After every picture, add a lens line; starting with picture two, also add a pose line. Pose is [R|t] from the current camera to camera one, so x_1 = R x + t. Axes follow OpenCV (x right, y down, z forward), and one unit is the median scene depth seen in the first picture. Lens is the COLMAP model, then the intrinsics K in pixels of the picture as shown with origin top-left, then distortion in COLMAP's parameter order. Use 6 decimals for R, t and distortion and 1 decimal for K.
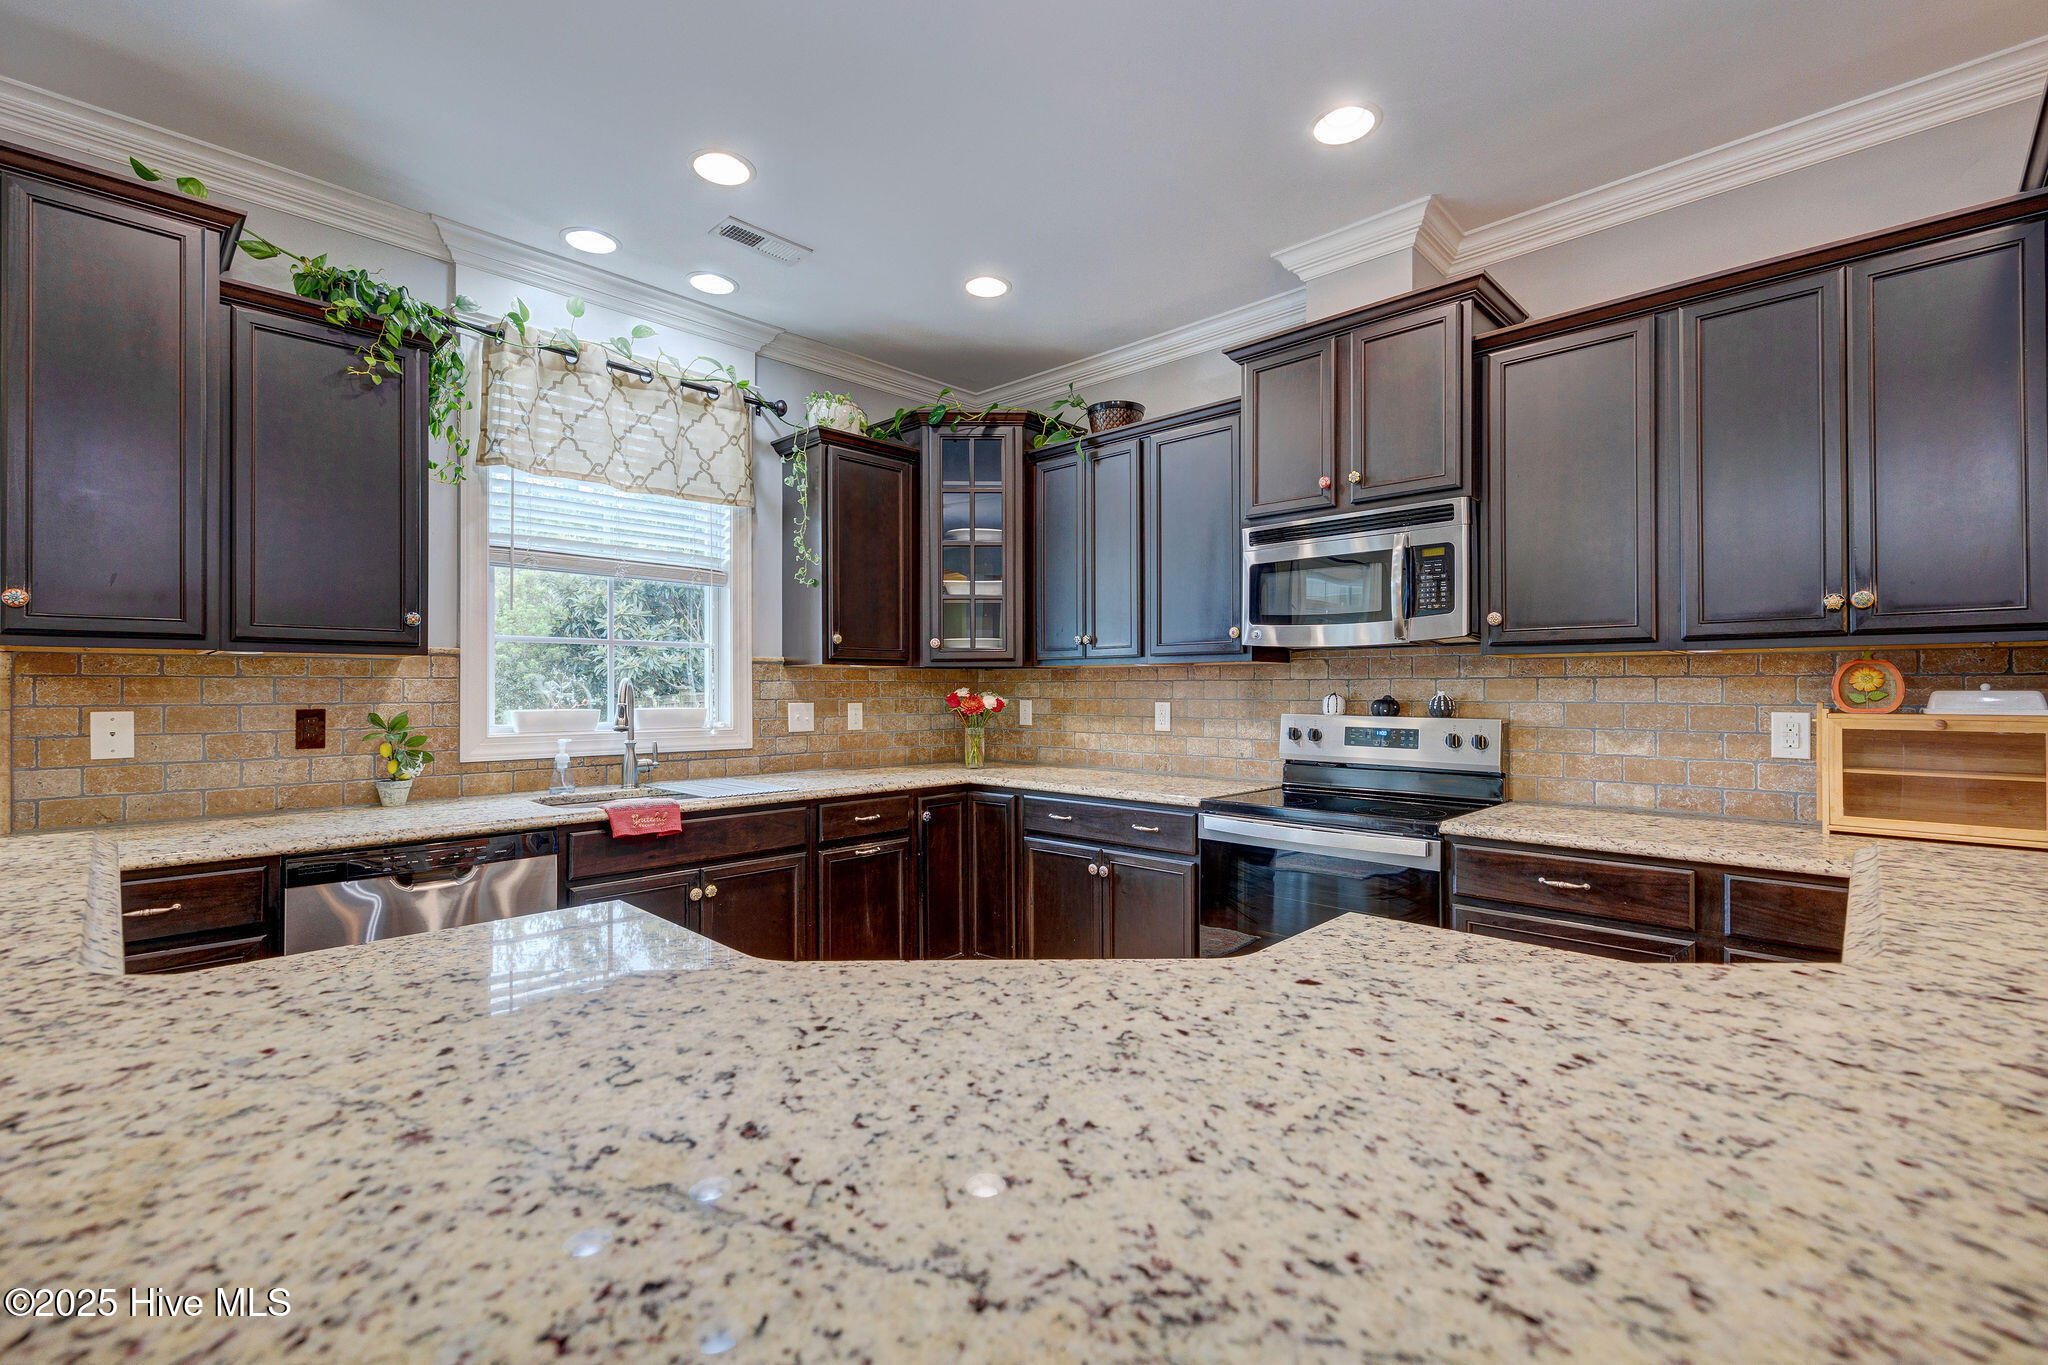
lens RADIAL K [[887.5, 0, 1022.4], [0, 887.5, 680.4], [0, 0, 1]] dist [0.009422, 0.000077]
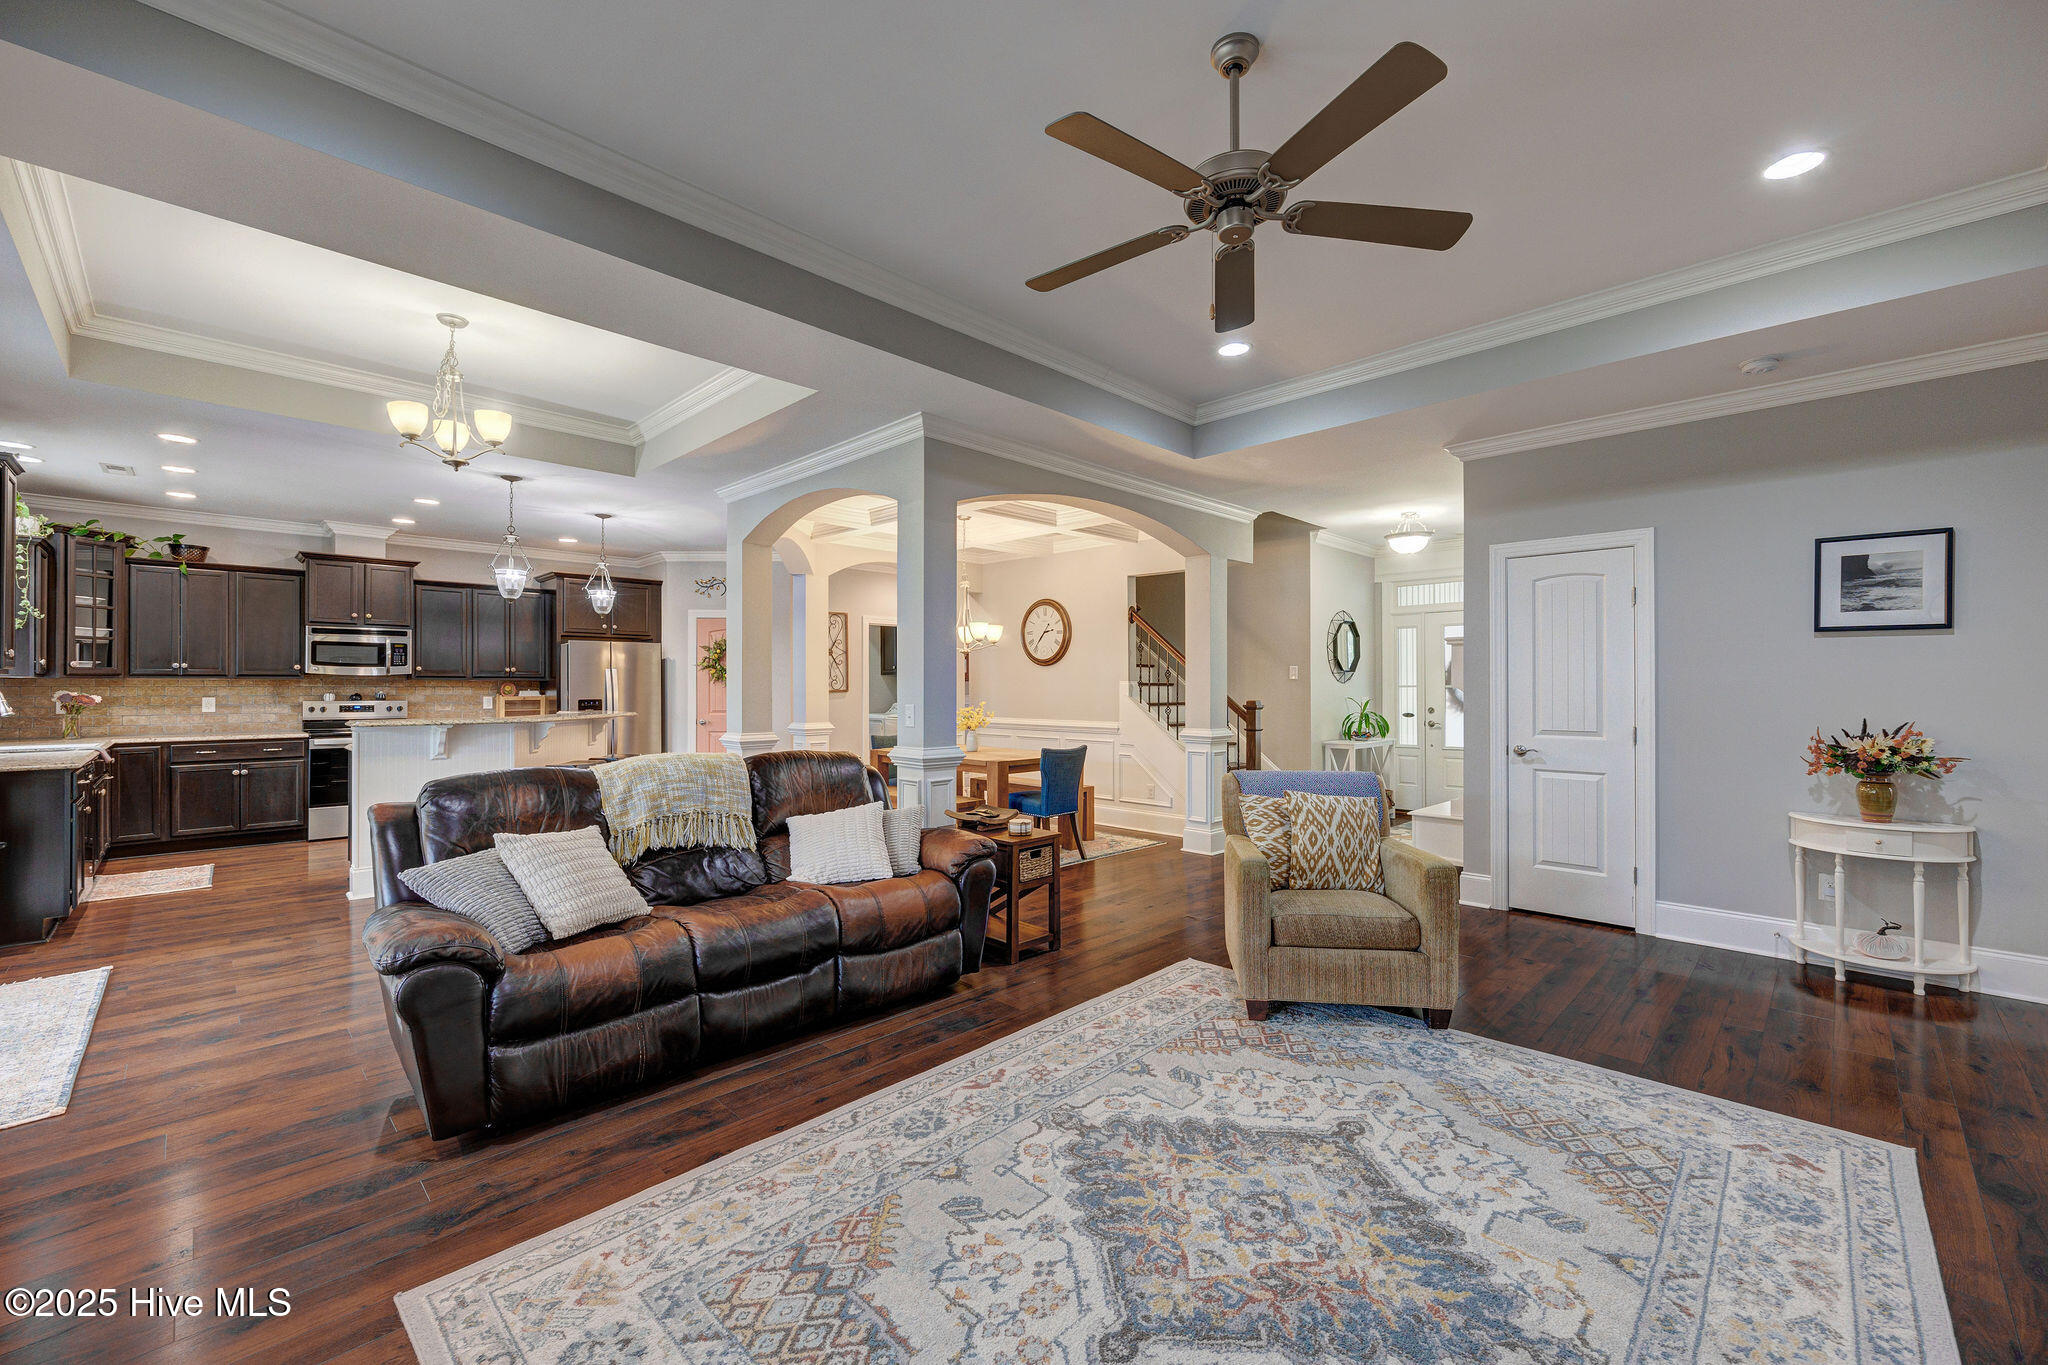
lens RADIAL K [[832.9, 0, 1018.7], [0, 832.9, 681.1], [0, 0, 1]] dist [-0.002842, -0.000846]
pose [[0.028247, 0.006938, 0.999577, -1.969987], [-0.010275, 0.999925, -0.006650, -0.021821], [-0.999548, -0.010082, 0.028317, -1.021819]]
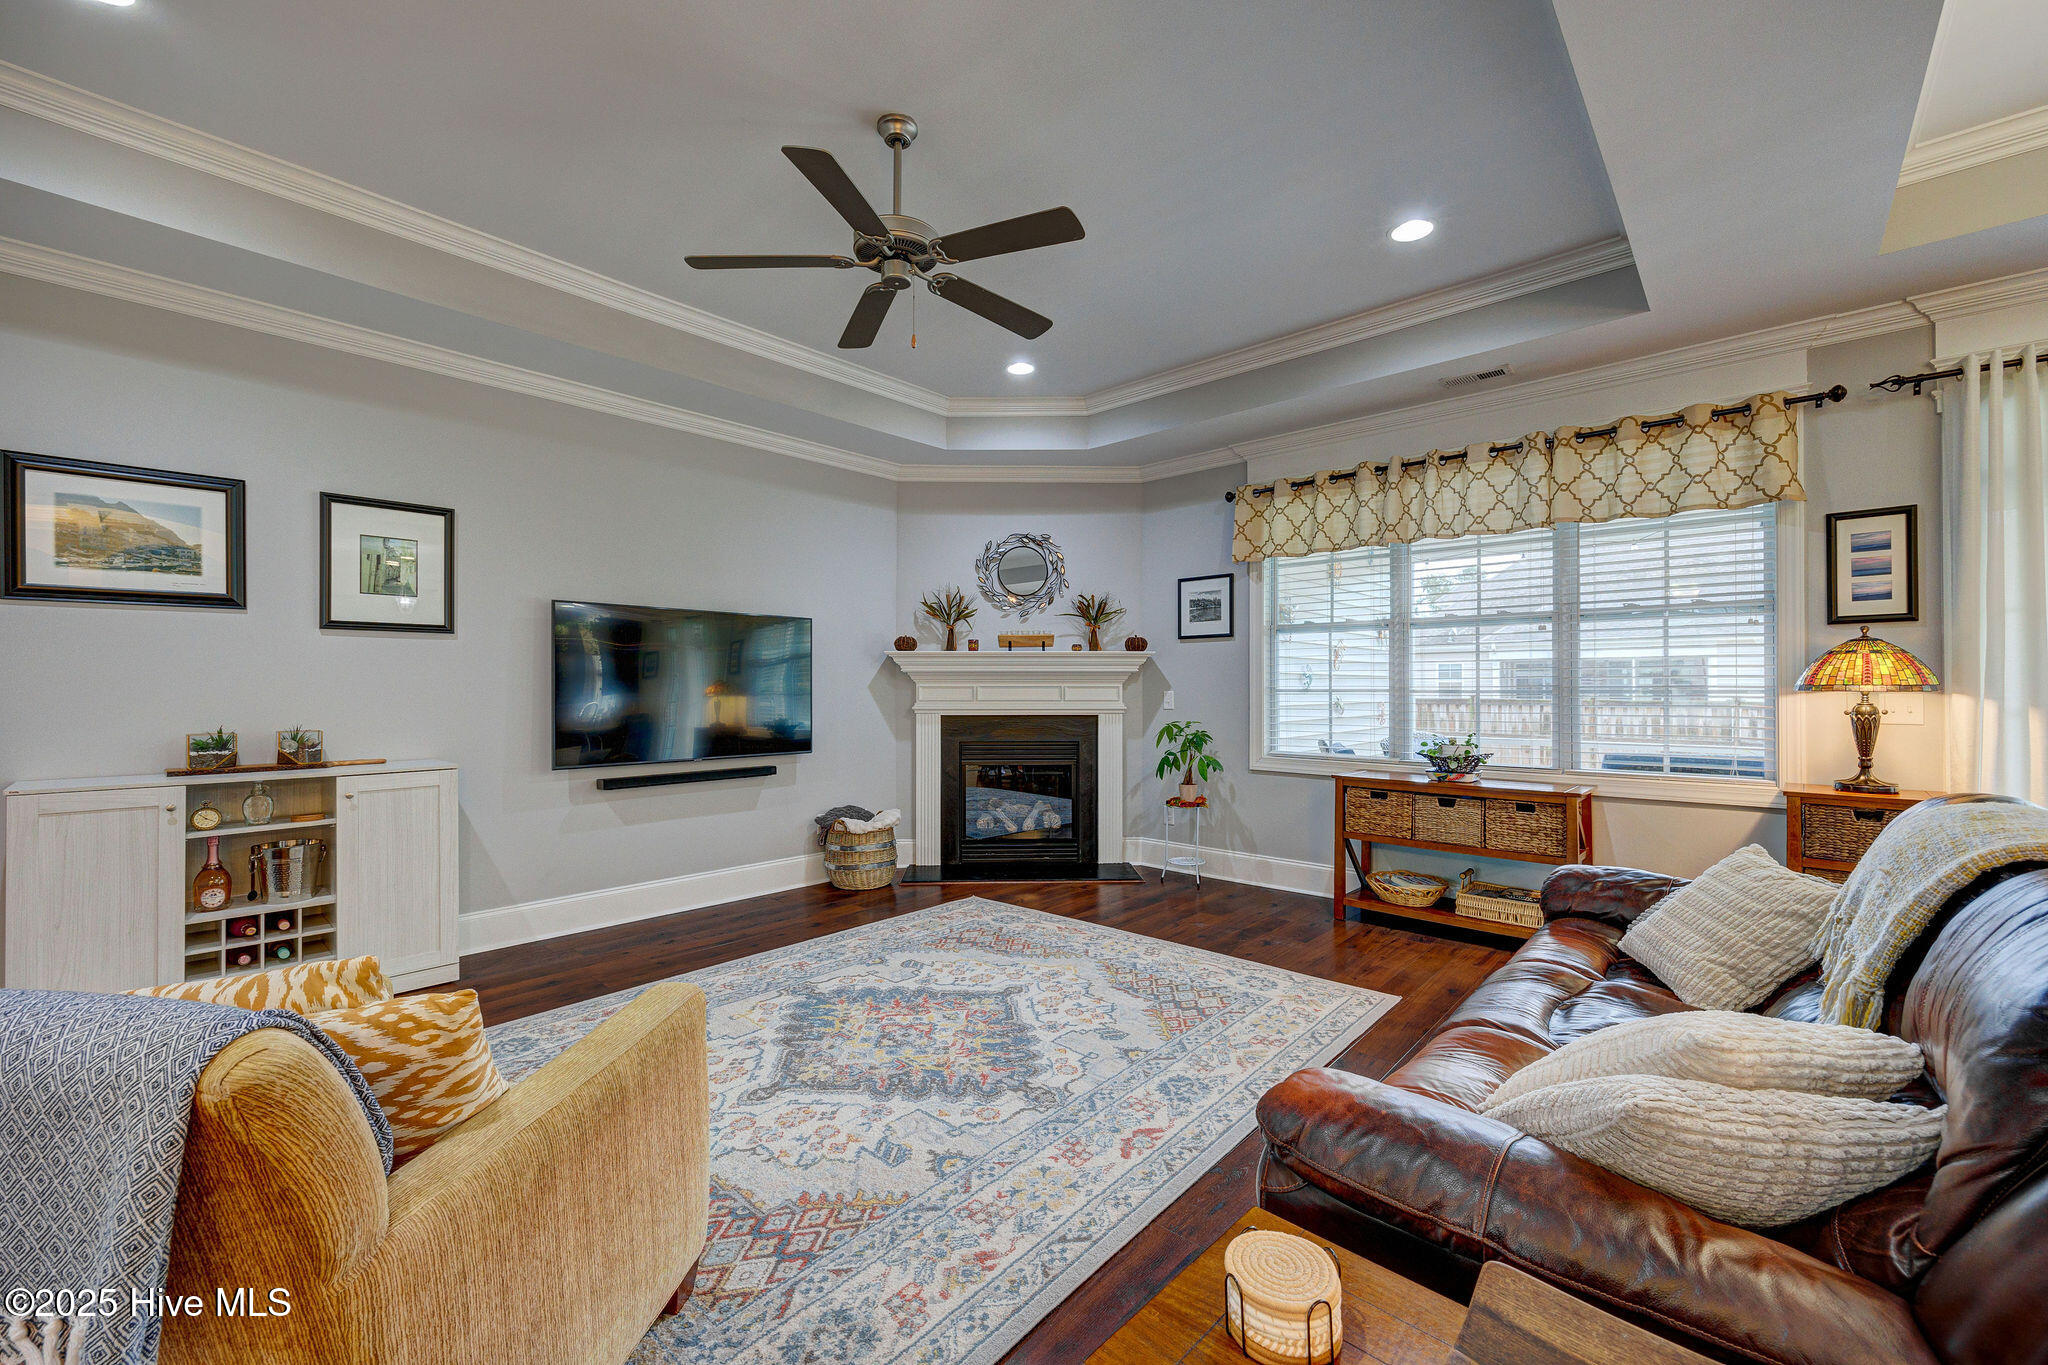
lens RADIAL K [[816.5, 0, 1024.0], [0, 816.5, 682.5], [0, 0, 1]] dist [-0.000592, -0.000684]
pose [[0.018939, -0.006028, -0.999802, -0.416967], [0.009451, 0.999938, -0.005850, 0.001735], [0.999776, -0.009339, 0.018995, -1.075294]]
